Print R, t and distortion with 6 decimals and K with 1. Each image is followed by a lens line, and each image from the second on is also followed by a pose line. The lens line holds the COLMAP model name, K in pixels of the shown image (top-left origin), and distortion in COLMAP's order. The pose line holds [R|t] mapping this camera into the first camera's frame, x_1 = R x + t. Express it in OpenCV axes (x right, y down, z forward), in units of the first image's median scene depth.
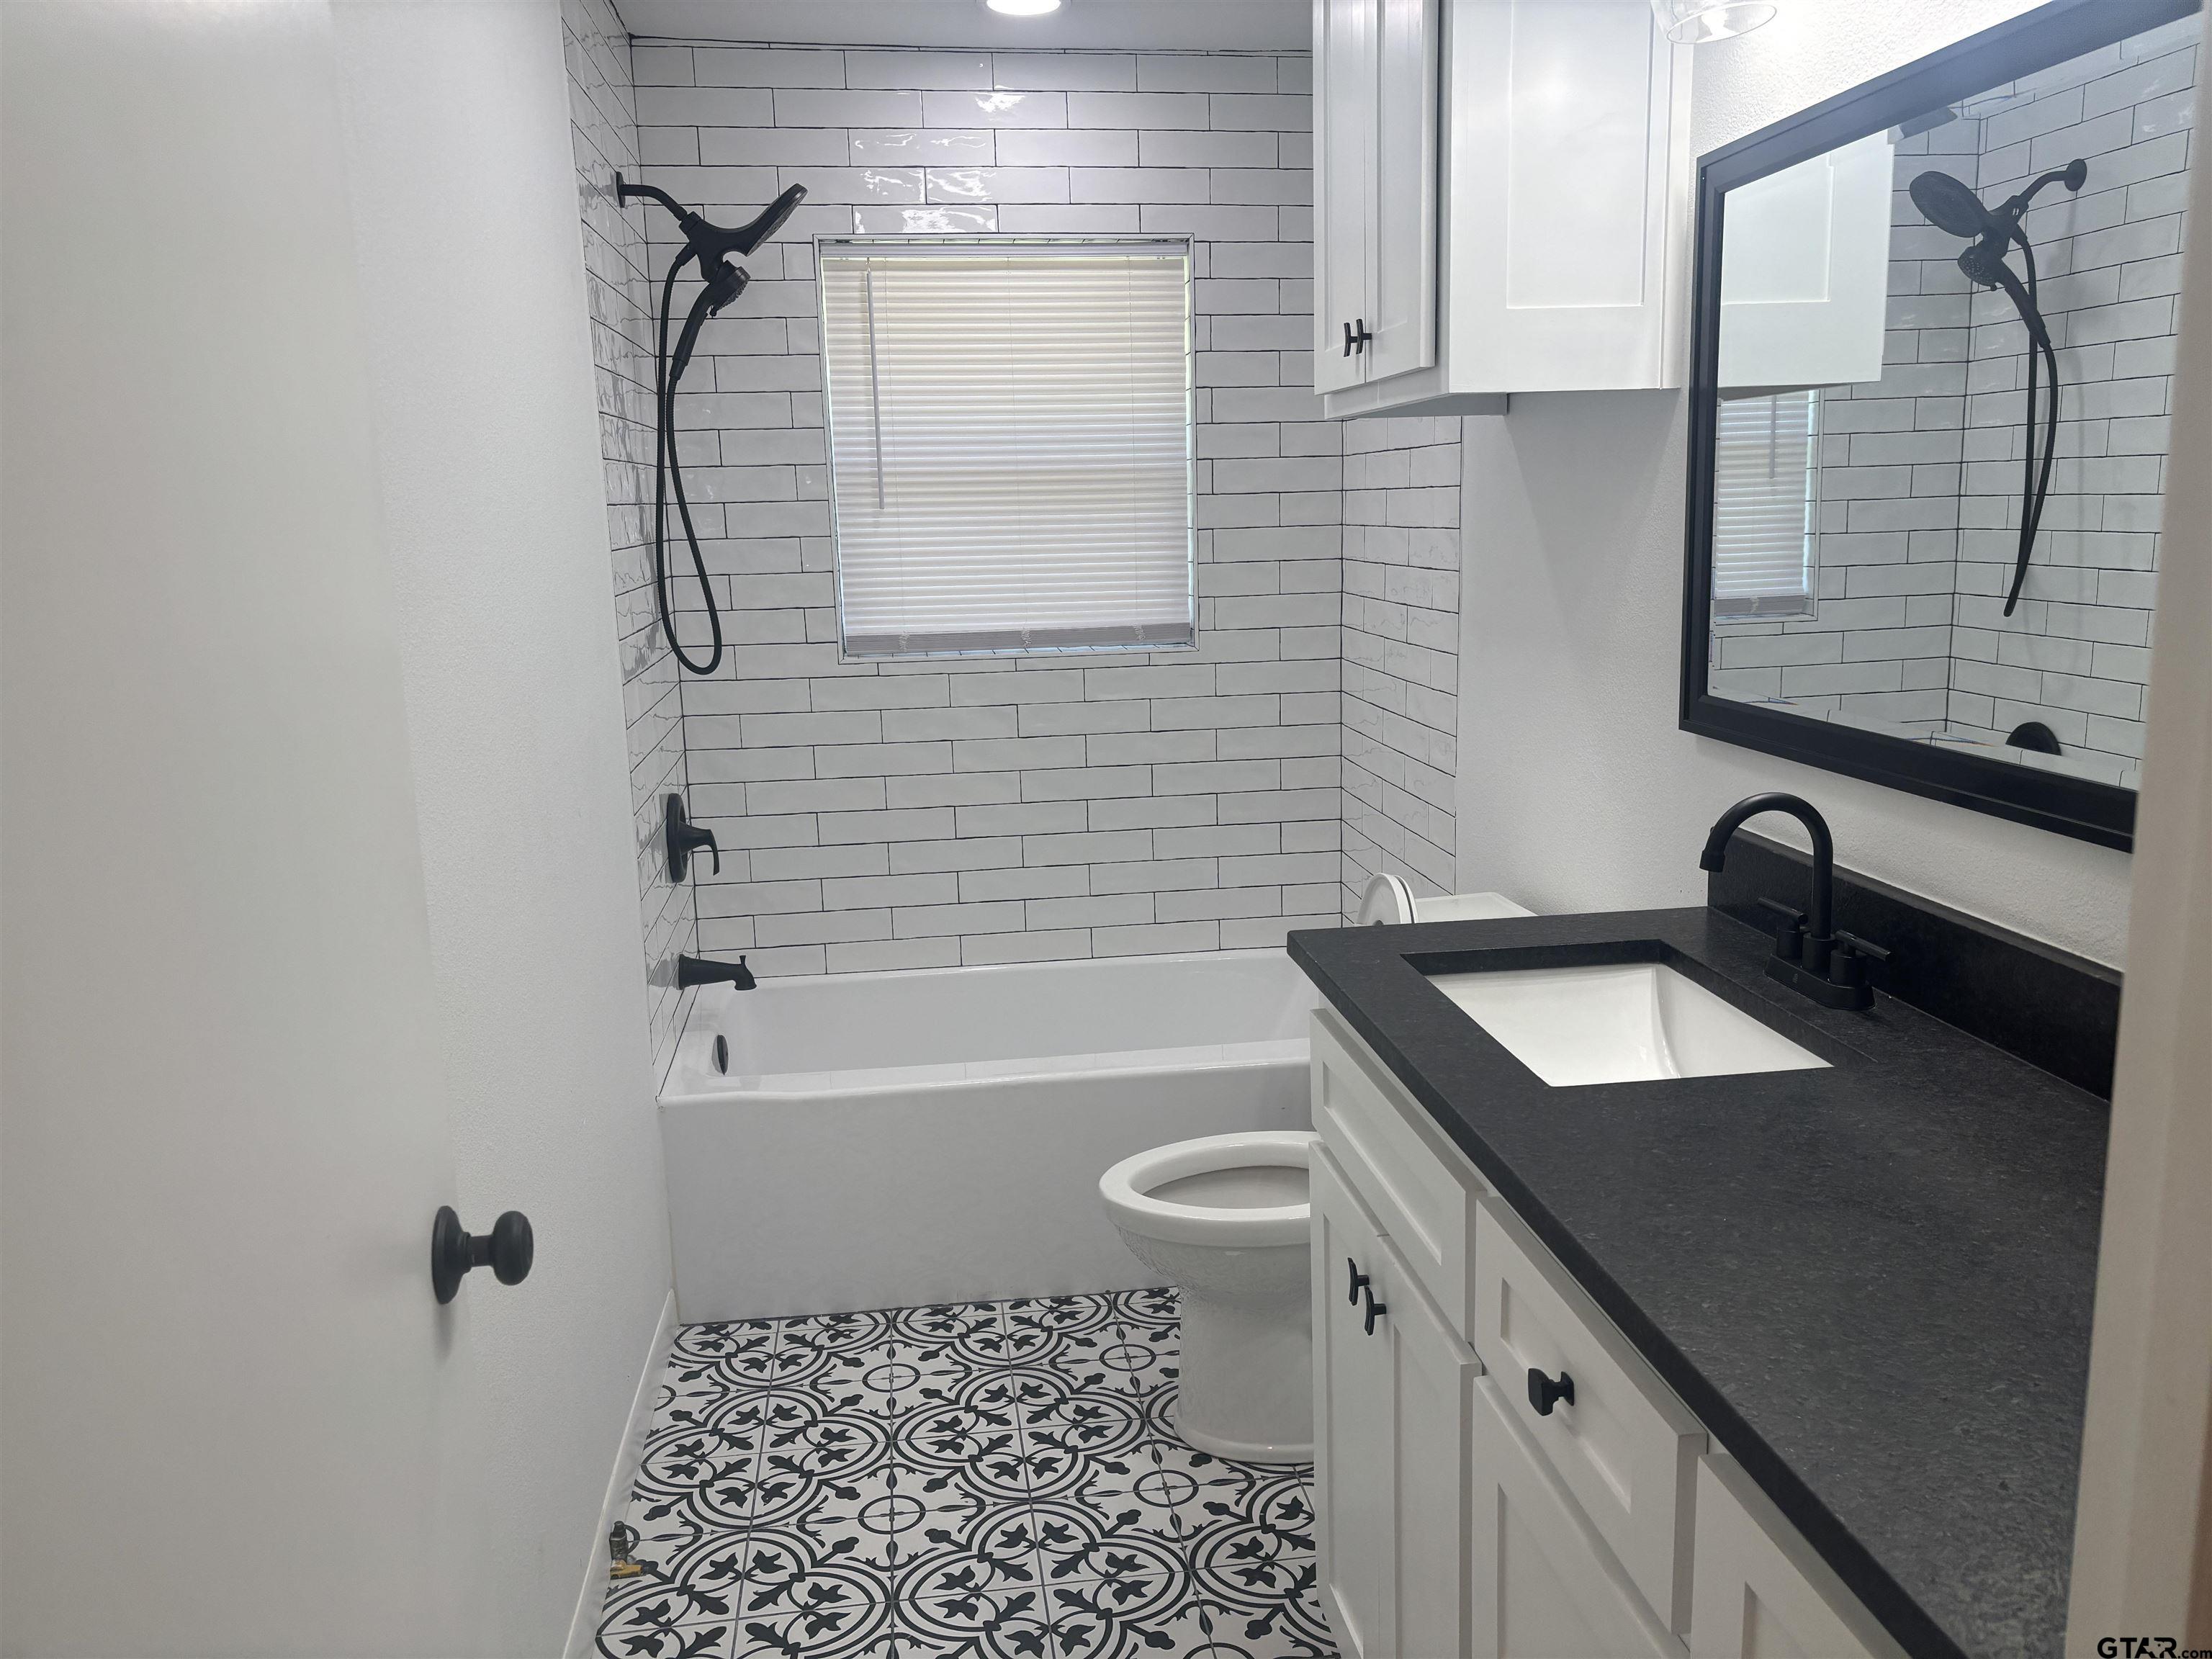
lens RADIAL K [[1671.3, 0, 1106.3], [0, 1671.3, 807.3], [0, 0, 1]] dist [0.042641, -0.038649]
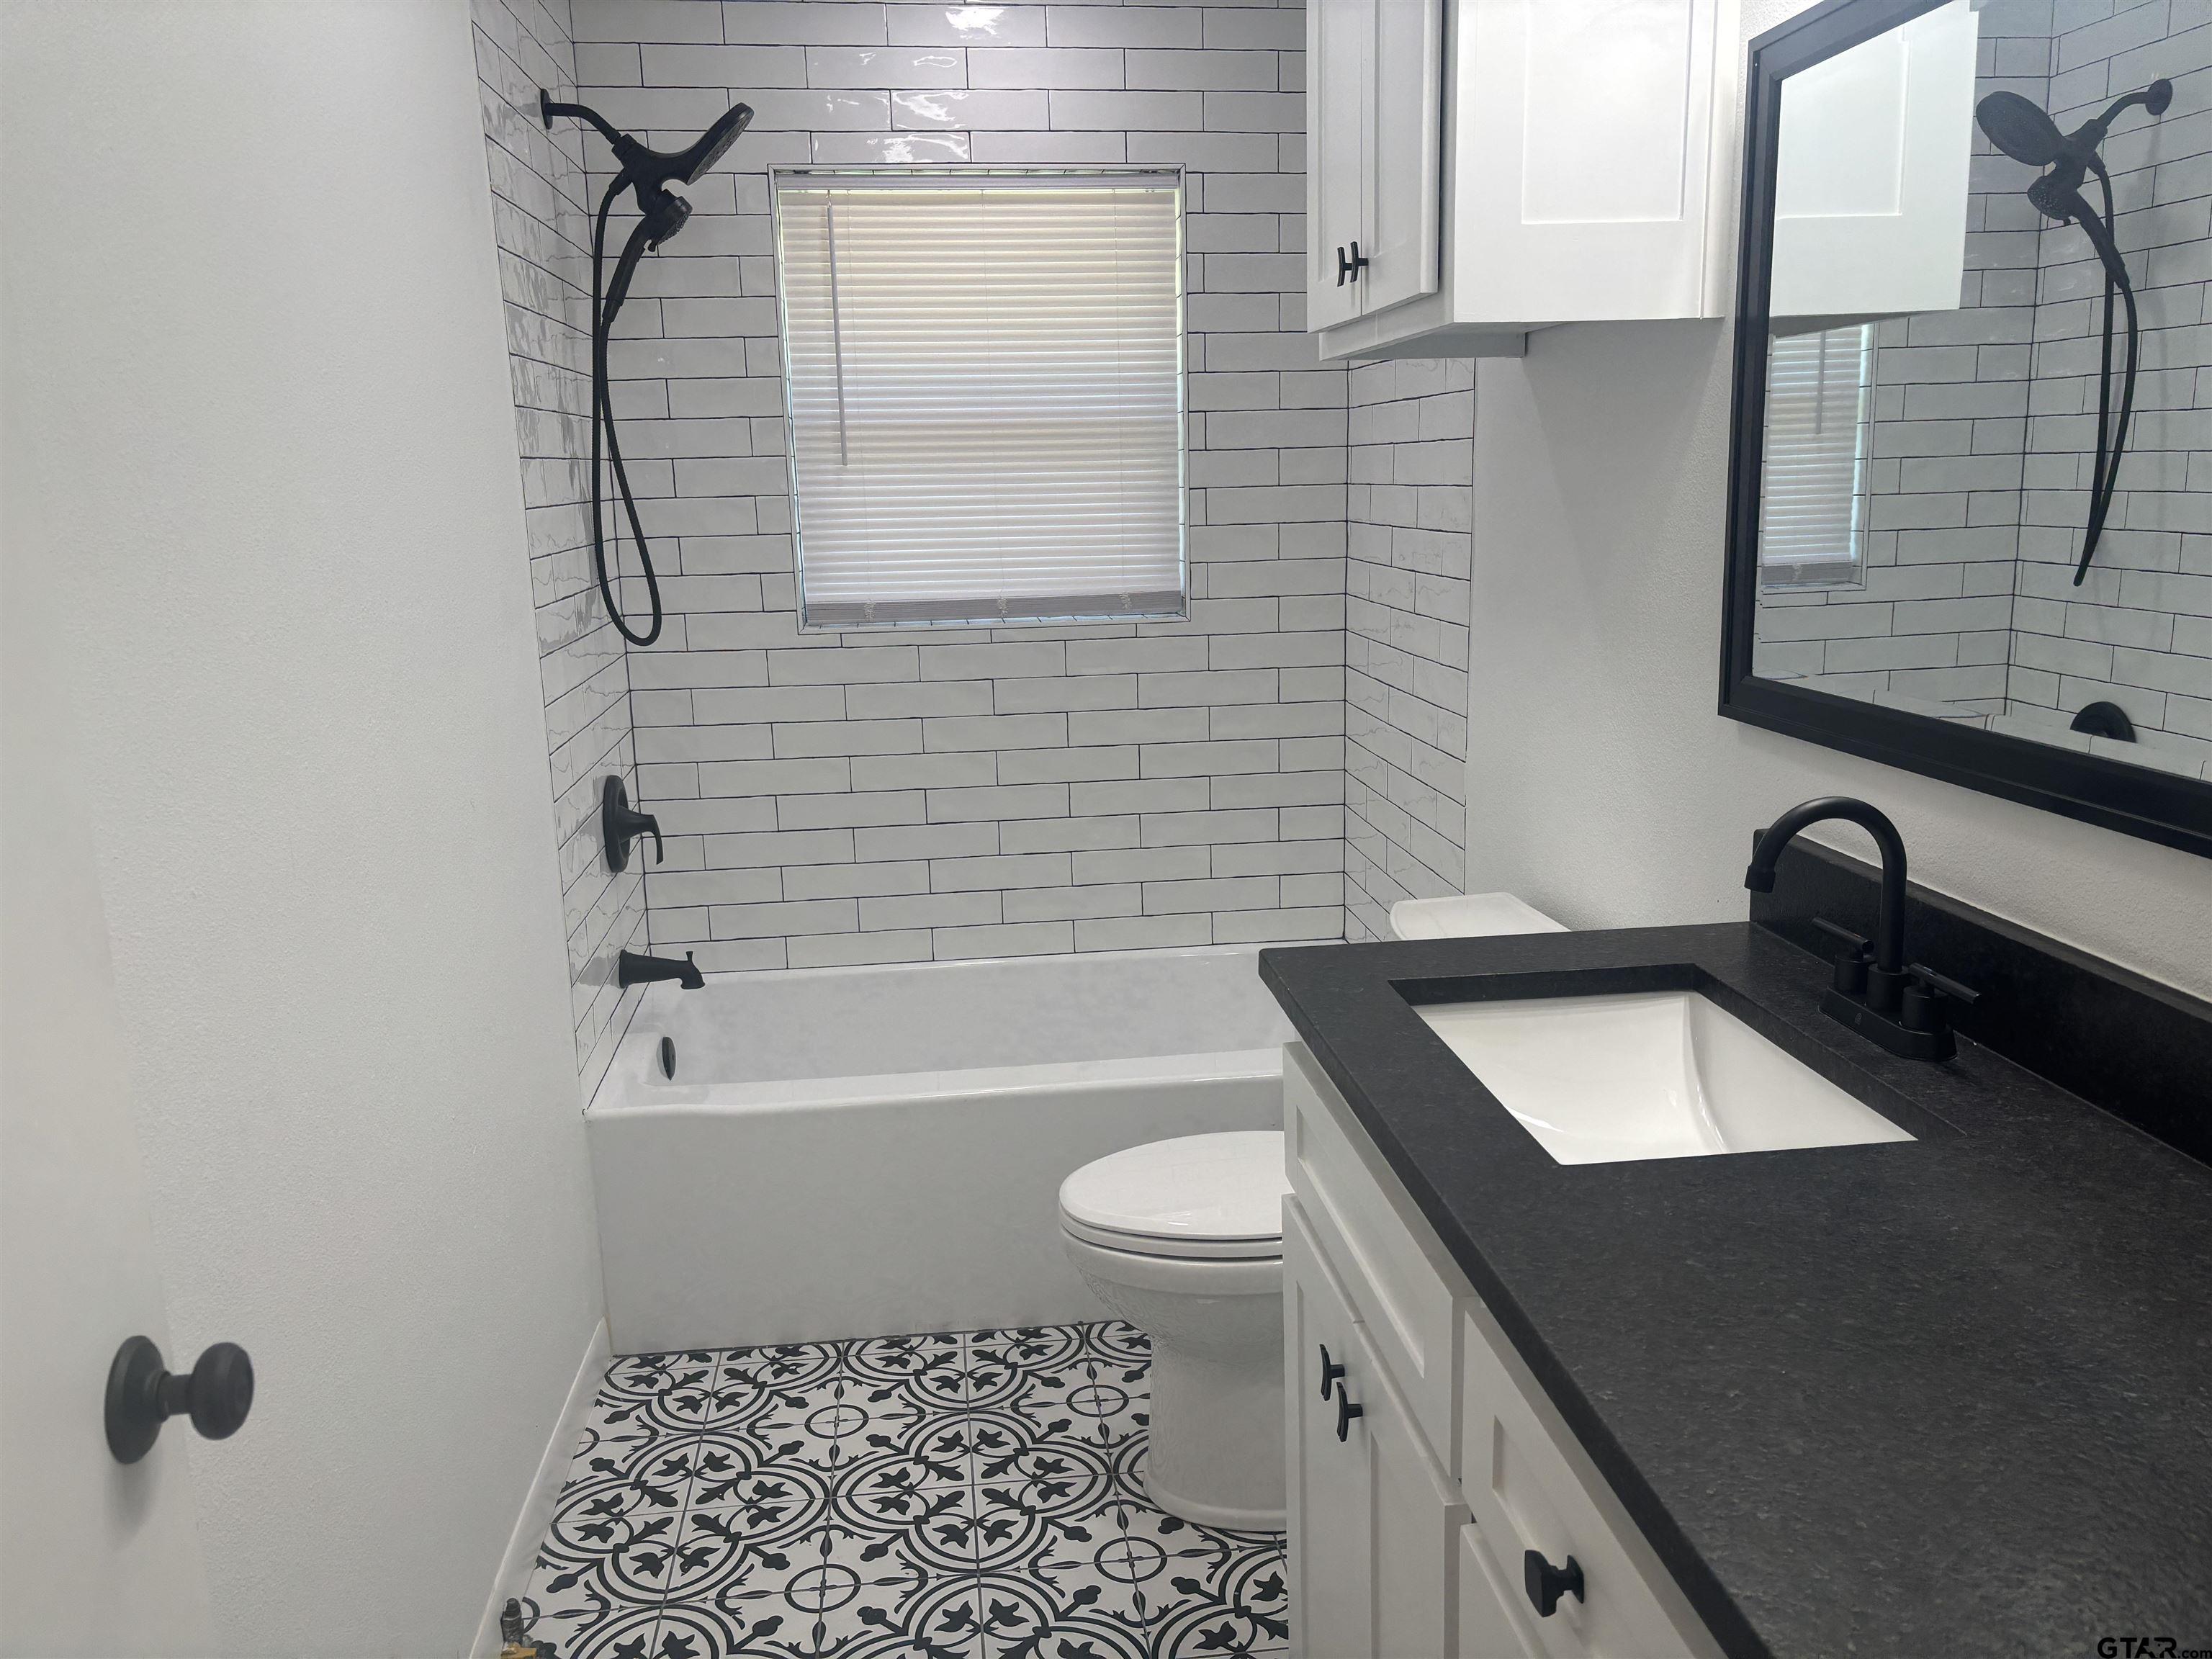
lens RADIAL K [[1671.3, 0, 1106.3], [0, 1671.3, 807.3], [0, 0, 1]] dist [0.042641, -0.038649]
pose [[0.999895, 0.004288, -0.013864, 0.028881], [-0.004034, 0.999825, 0.018290, -0.010000], [0.013940, -0.018232, 0.999737, 0.097615]]
